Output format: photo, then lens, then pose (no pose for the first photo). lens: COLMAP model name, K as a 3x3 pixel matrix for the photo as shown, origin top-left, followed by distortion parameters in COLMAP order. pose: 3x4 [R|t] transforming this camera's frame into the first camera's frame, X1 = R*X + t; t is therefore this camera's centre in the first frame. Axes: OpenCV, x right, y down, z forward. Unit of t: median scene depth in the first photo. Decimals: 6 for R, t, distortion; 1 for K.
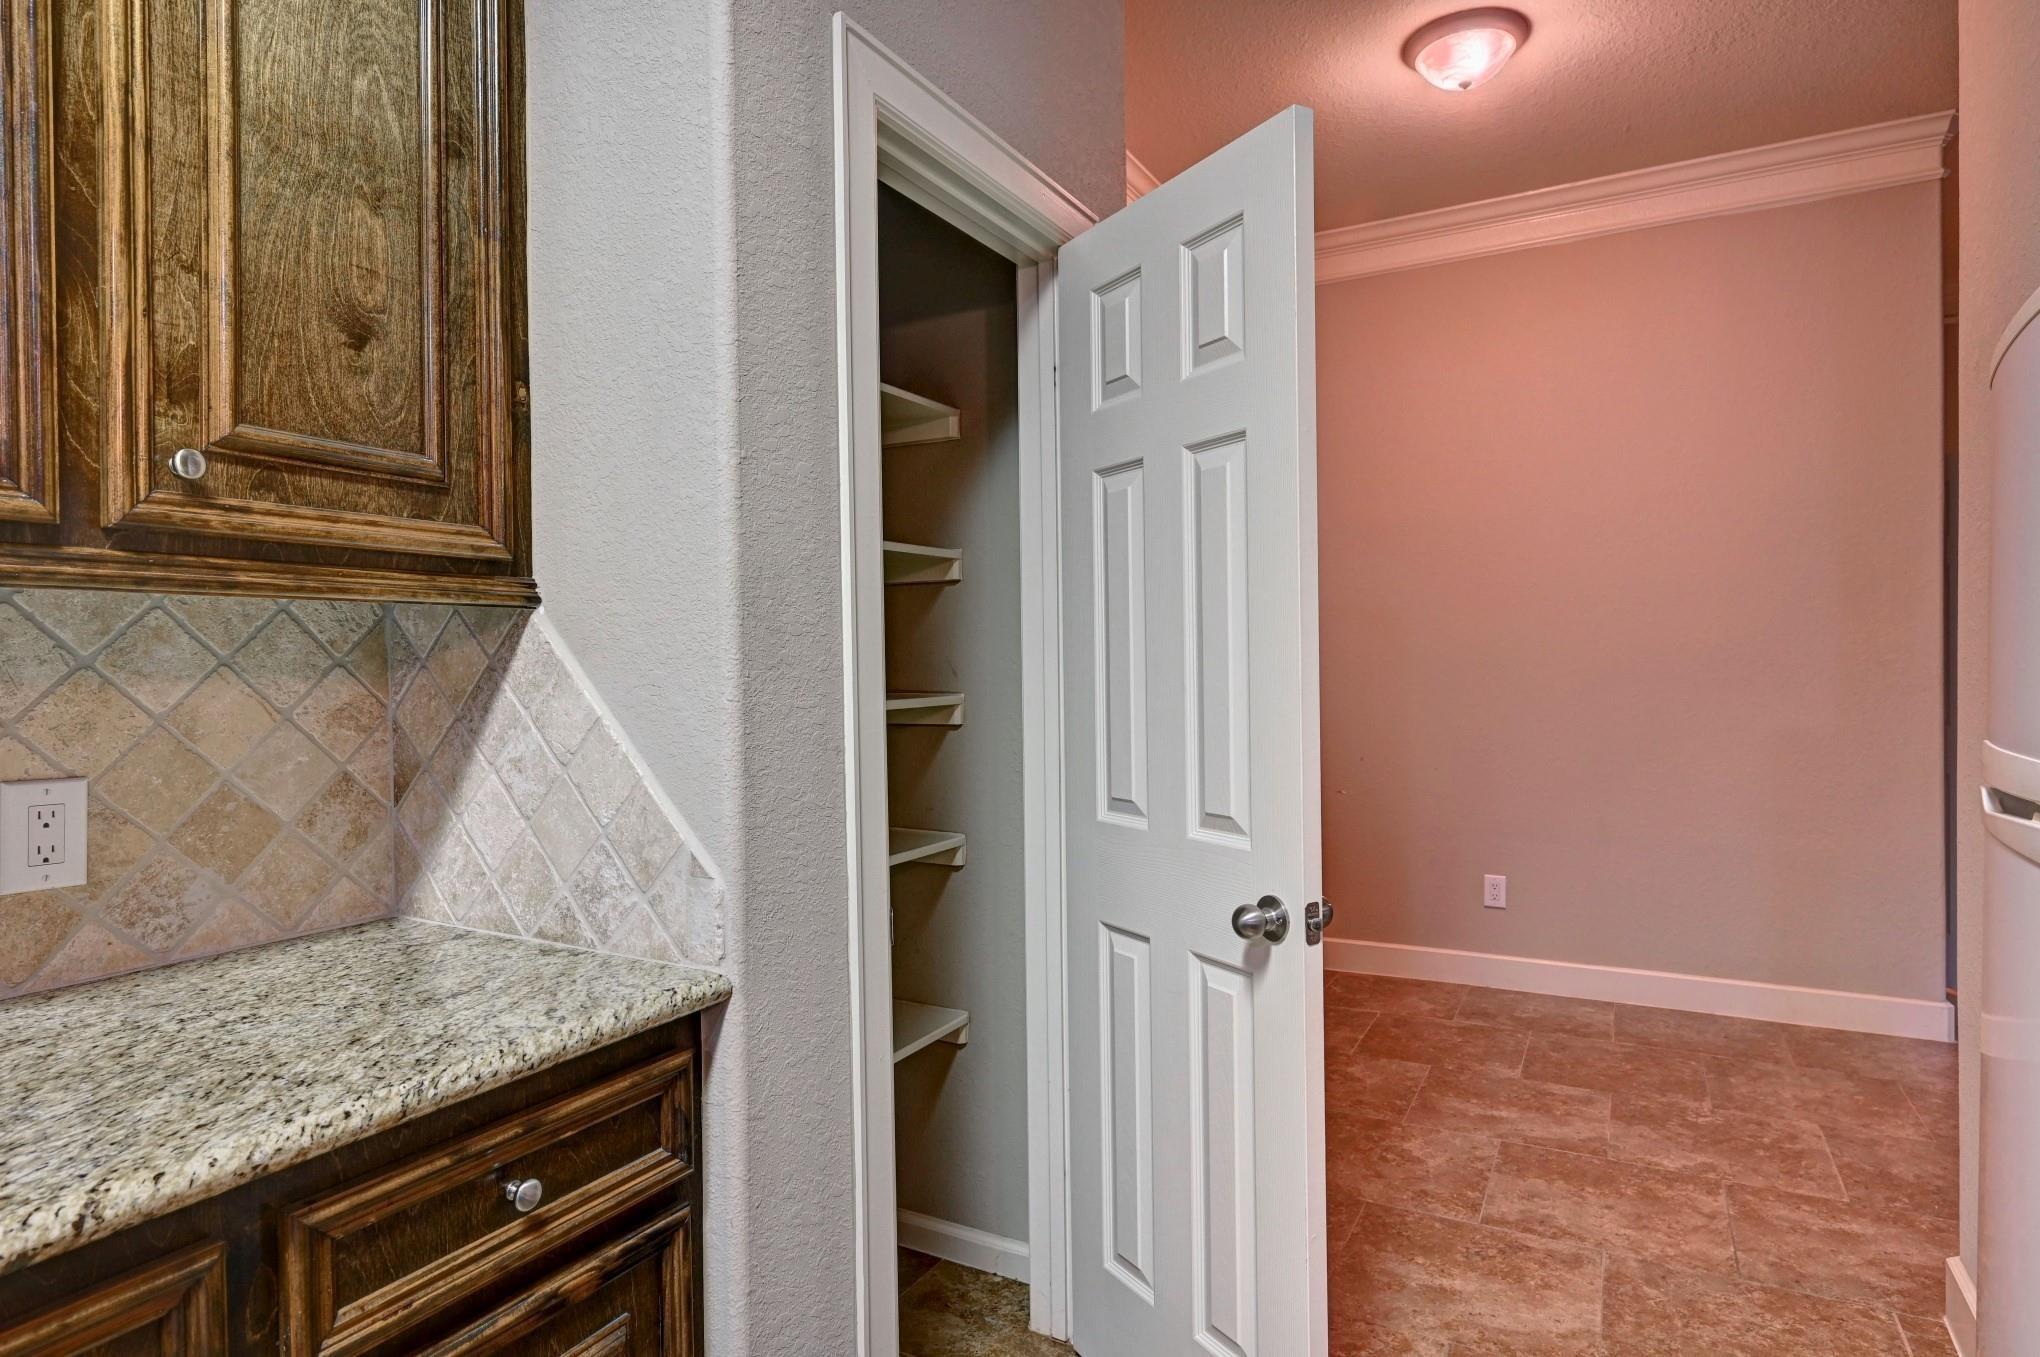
lens RADIAL K [[1142.8, 0, 1020.0], [0, 1142.8, 678.5], [0, 0, 1]] dist [-0.000150, 0.000022]
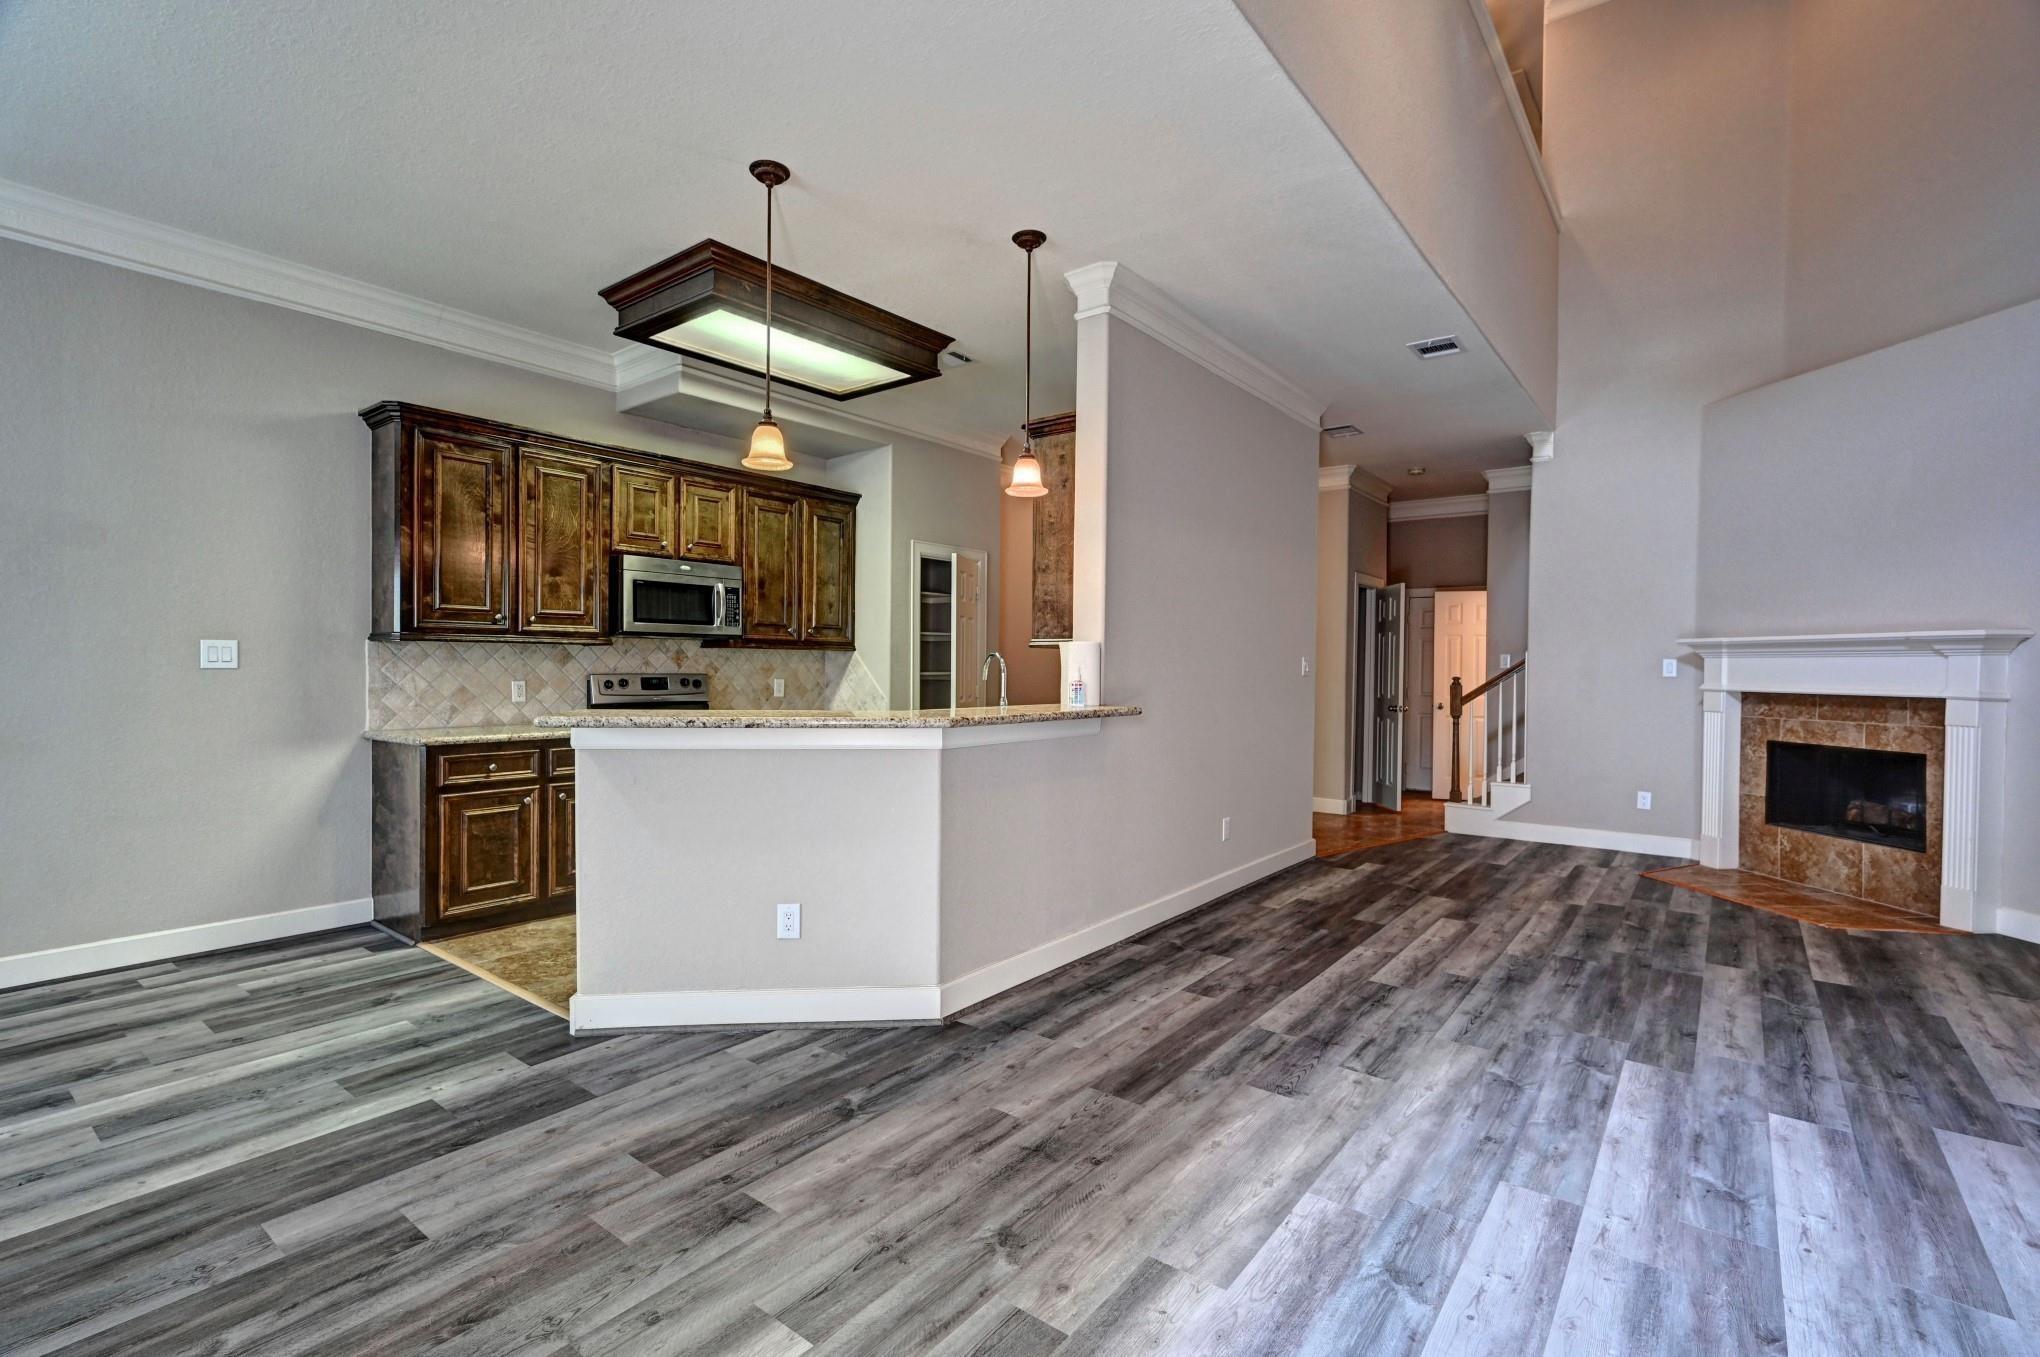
lens RADIAL K [[914.5, 0, 1020.0], [0, 914.5, 678.5], [0, 0, 1]] dist [0.000039, -0.000002]
pose [[0.986220, 0.023973, -0.163693, 1.130760], [-0.023867, 0.999712, 0.002612, 0.042579], [0.163708, 0.001331, 0.986508, -3.369348]]
